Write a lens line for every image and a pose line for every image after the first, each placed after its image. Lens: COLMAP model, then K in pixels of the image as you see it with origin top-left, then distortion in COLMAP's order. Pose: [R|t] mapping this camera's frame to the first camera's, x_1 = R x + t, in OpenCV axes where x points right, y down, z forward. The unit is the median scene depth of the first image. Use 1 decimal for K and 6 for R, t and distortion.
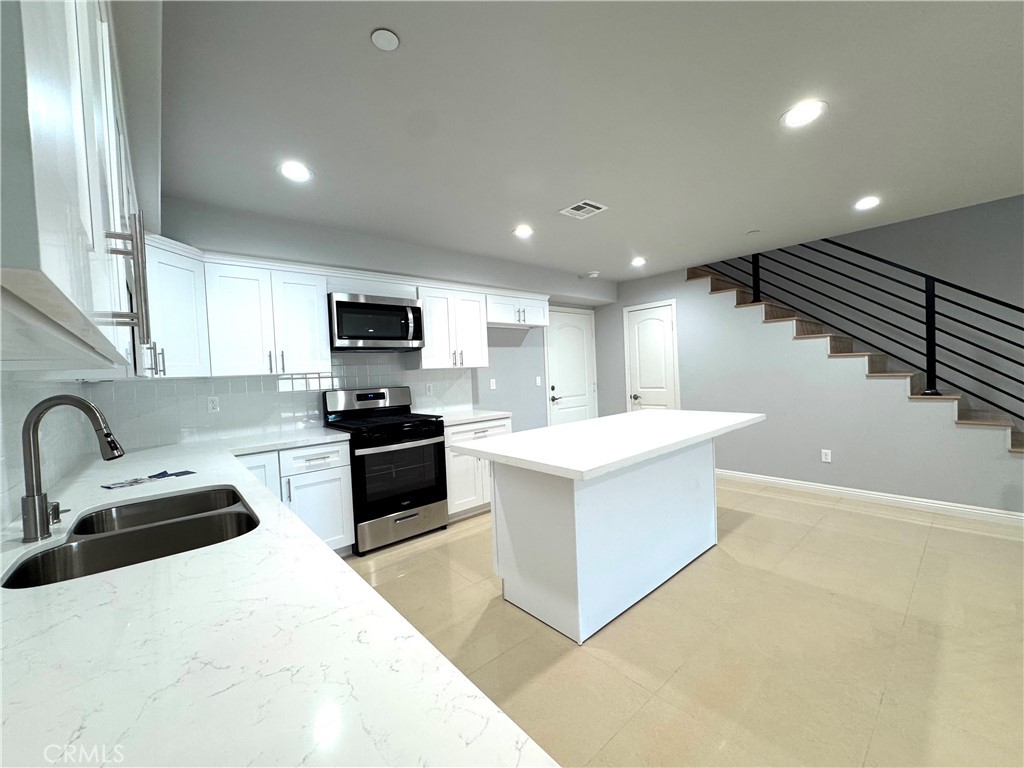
lens RADIAL K [[404.7, 0, 512.0], [0, 404.7, 384.0], [0, 0, 1]] dist [0.000516, 0.000060]
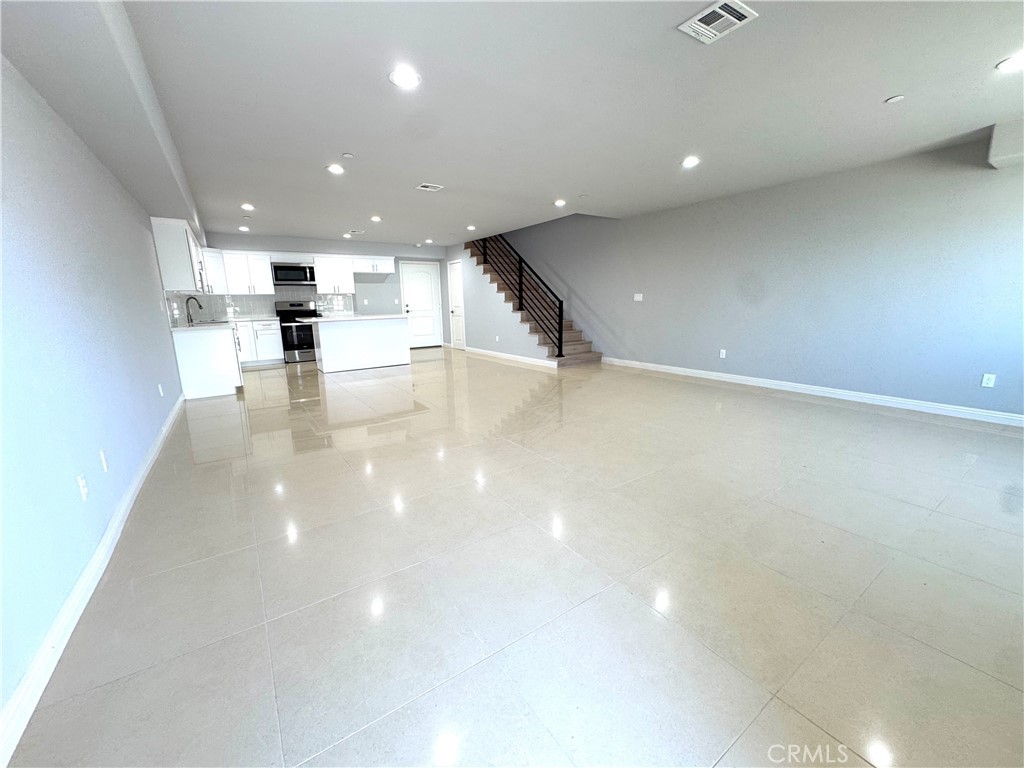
lens RADIAL K [[404.7, 0, 512.0], [0, 404.7, 384.0], [0, 0, 1]] dist [0.000516, 0.000060]
pose [[0.992870, 0.048503, -0.108886, 1.157018], [-0.028387, 0.983402, 0.179206, 0.024870], [0.115770, -0.174838, 0.977767, -1.224091]]
